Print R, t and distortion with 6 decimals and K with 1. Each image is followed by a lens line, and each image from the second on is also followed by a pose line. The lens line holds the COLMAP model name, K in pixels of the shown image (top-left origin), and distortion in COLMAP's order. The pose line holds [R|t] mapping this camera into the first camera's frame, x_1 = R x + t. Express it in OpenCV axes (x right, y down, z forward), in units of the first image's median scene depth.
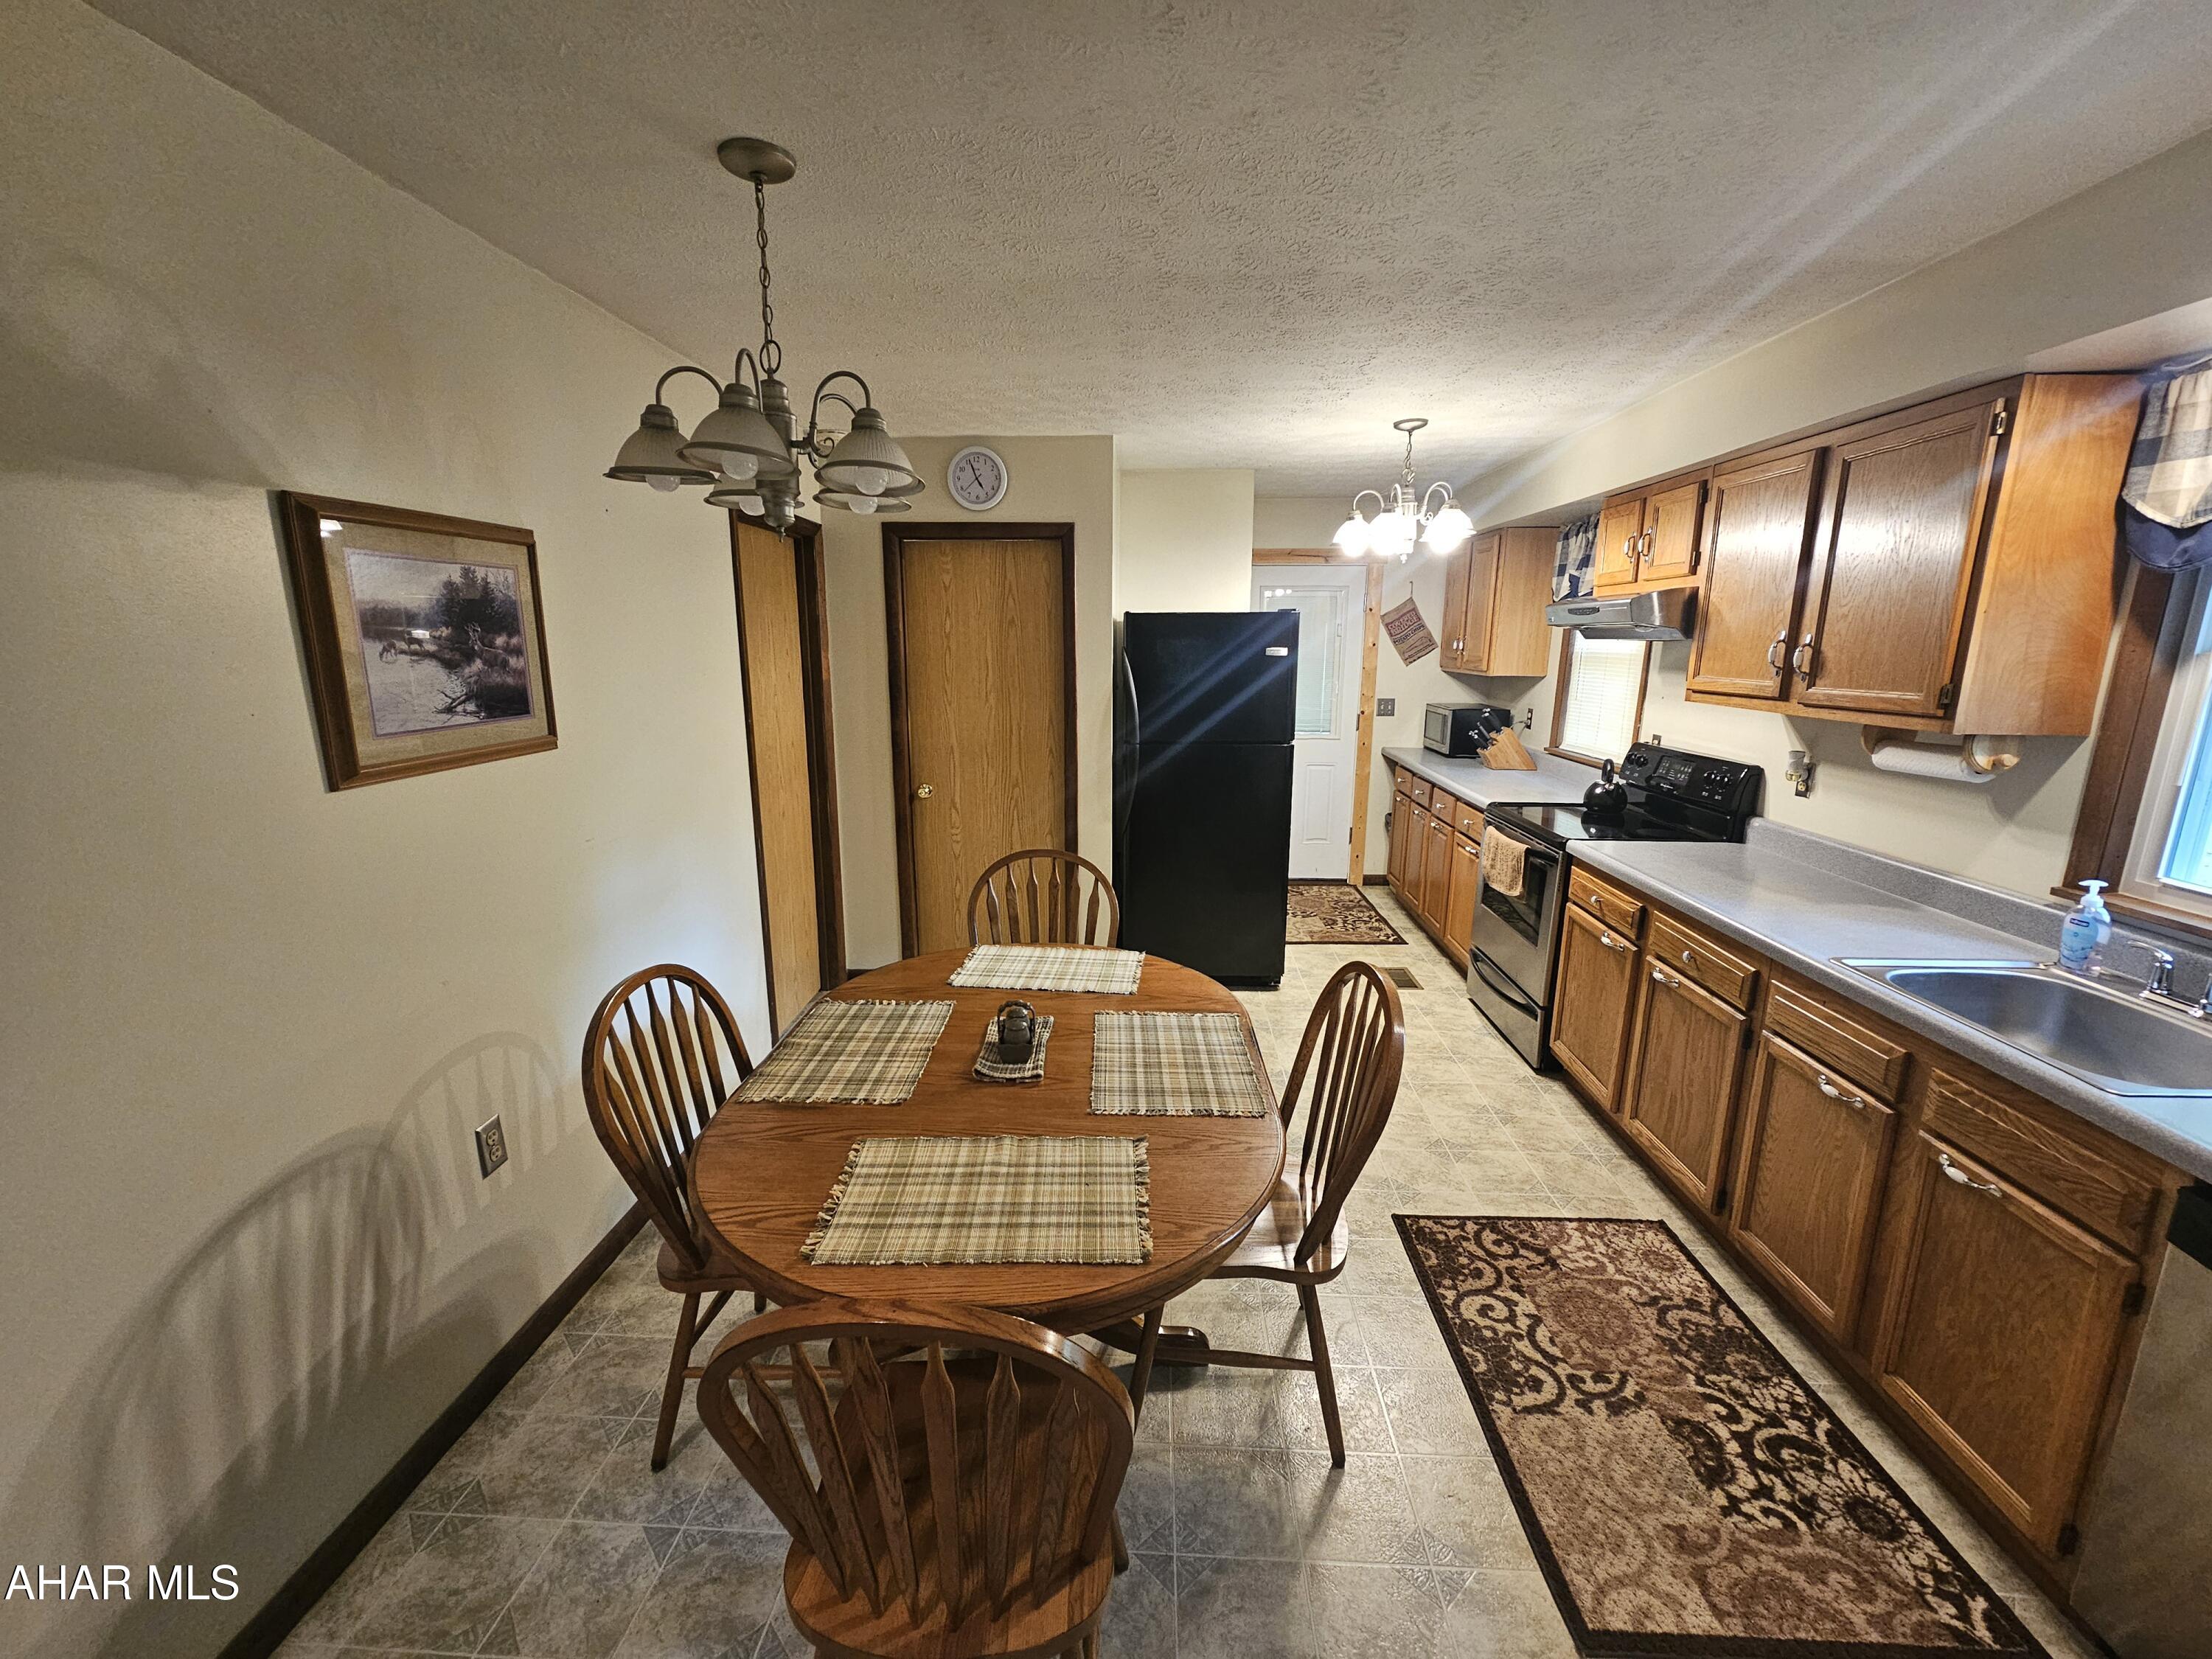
lens RADIAL K [[903.3, 0, 1106.9], [0, 903.3, 831.8], [0, 0, 1]] dist [-0.006695, -0.001113]
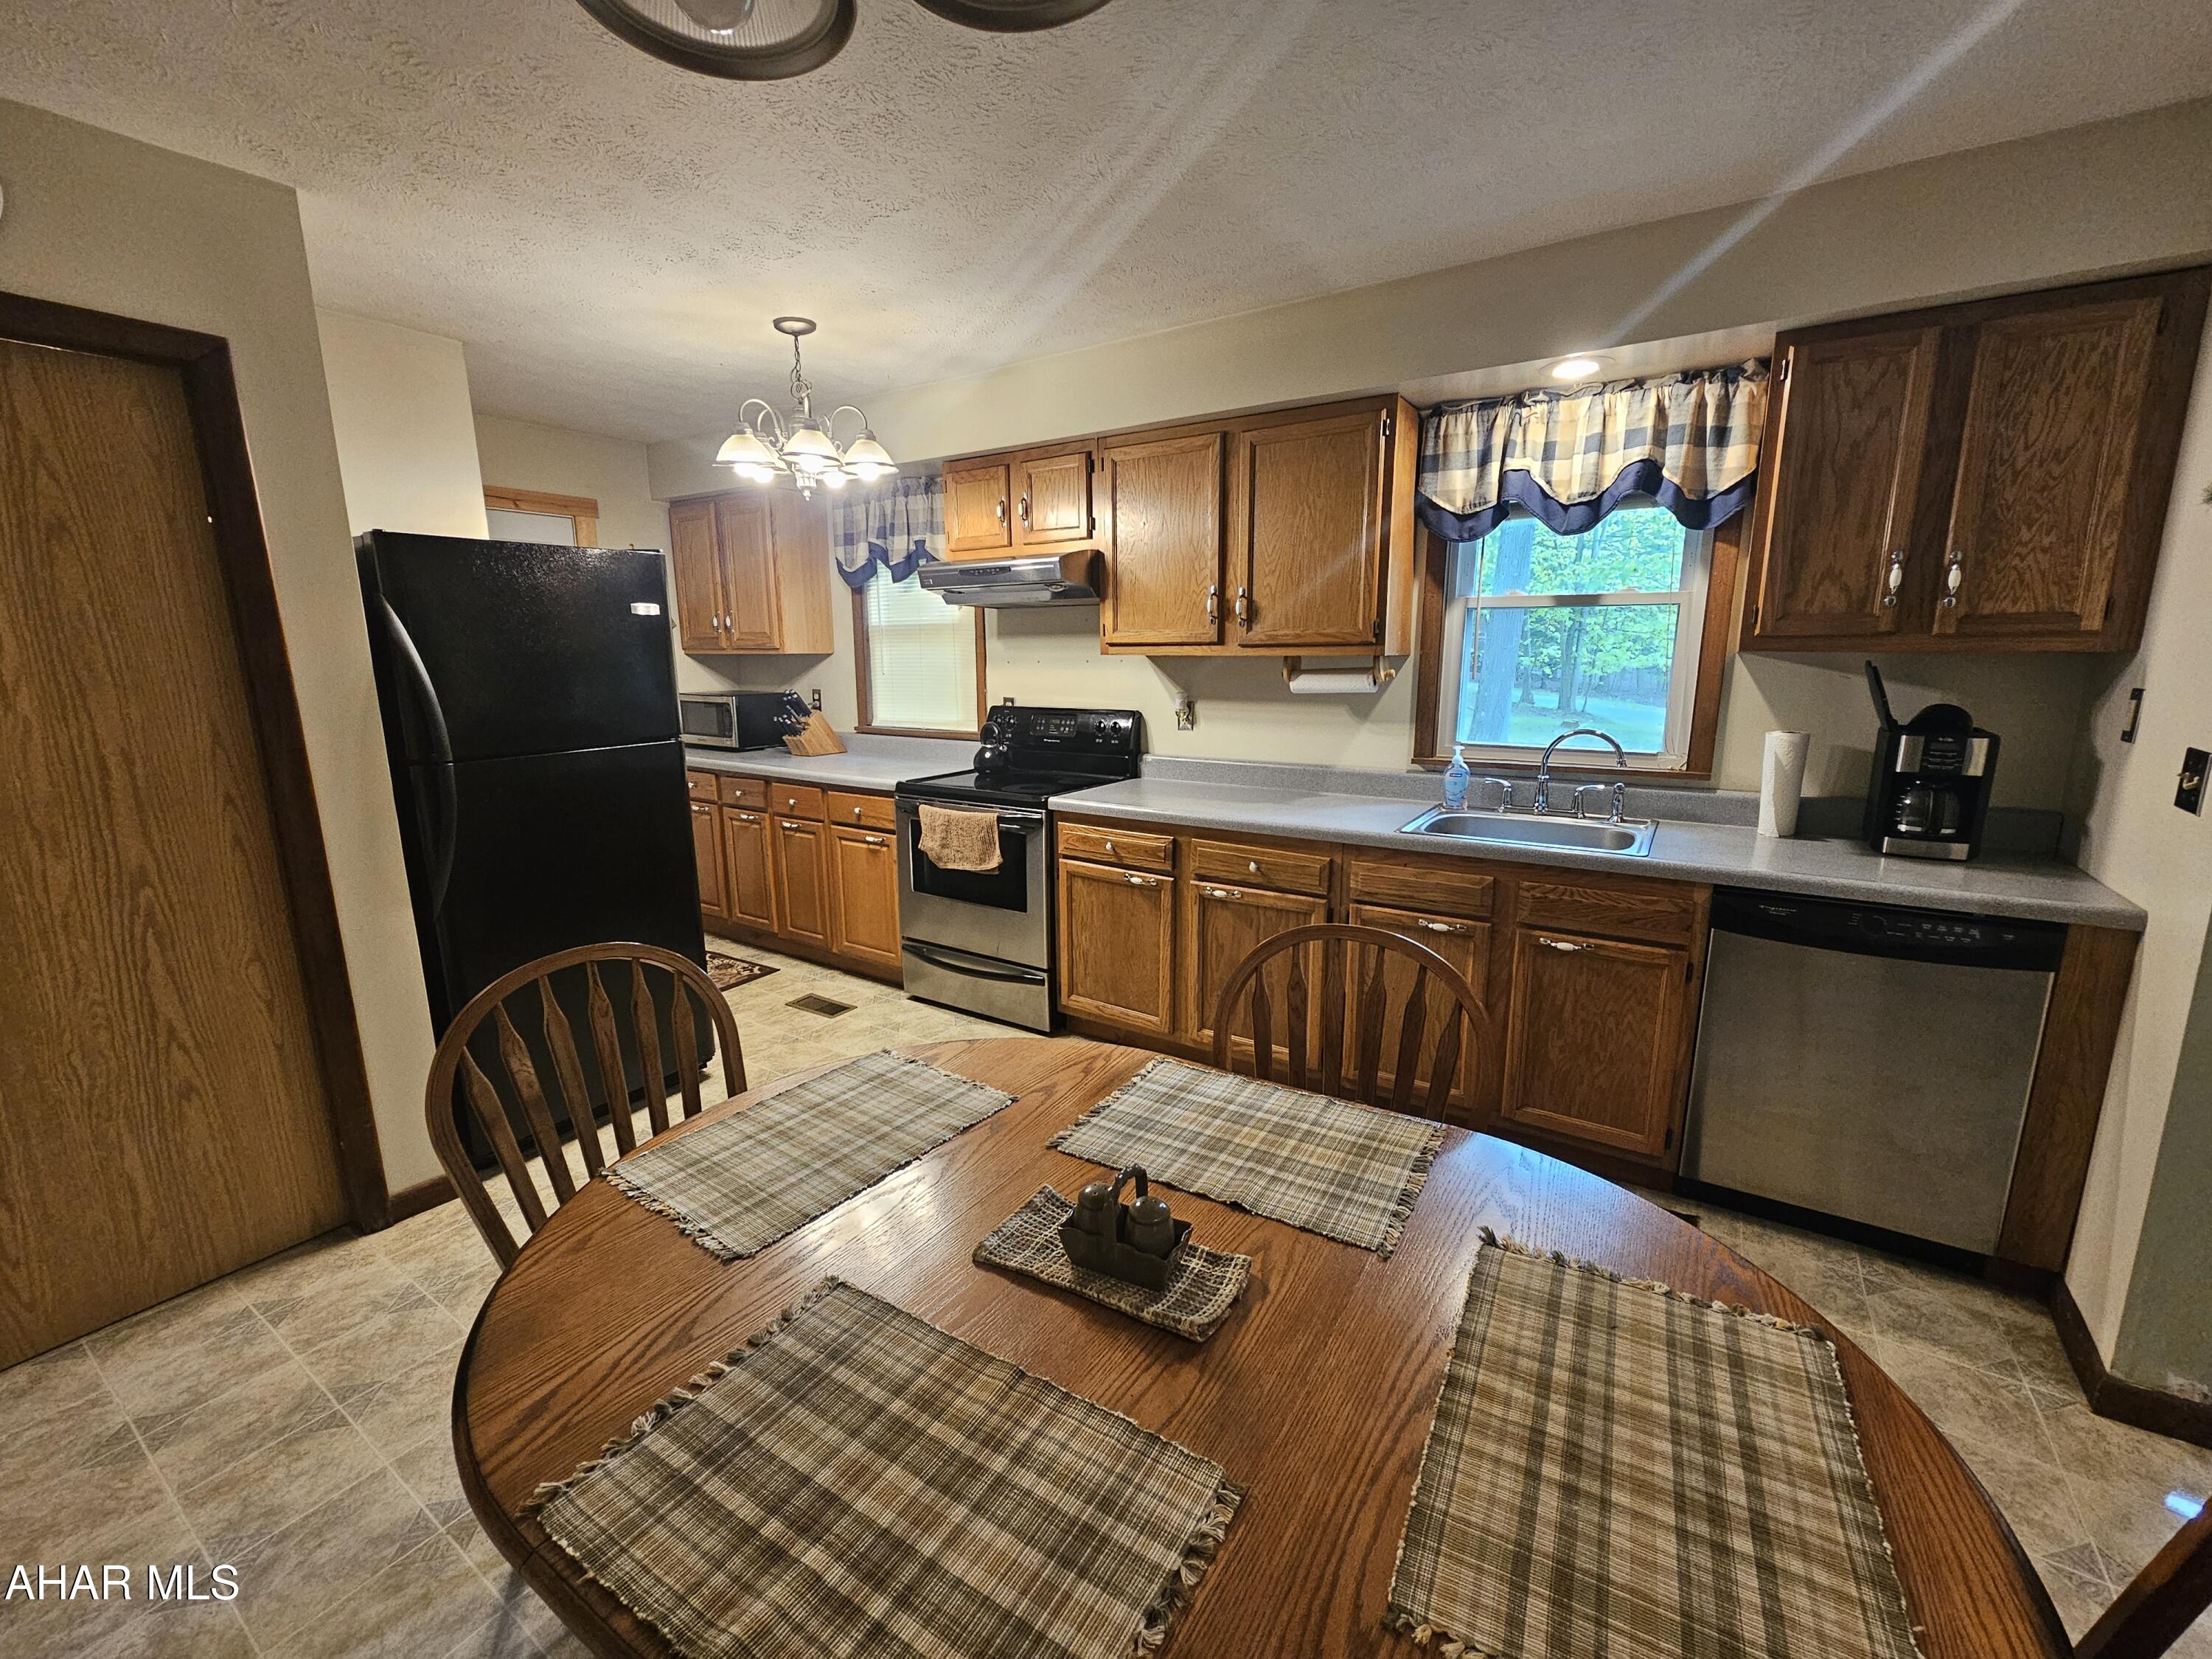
lens RADIAL K [[903.3, 0, 1107.5], [0, 903.3, 832.8], [0, 0, 1]] dist [-0.006695, -0.001113]
pose [[0.506530, -0.176338, 0.843998, -0.321506], [0.188016, 0.977897, 0.091475, -0.033449], [-0.841473, 0.112350, 0.528489, 0.445940]]
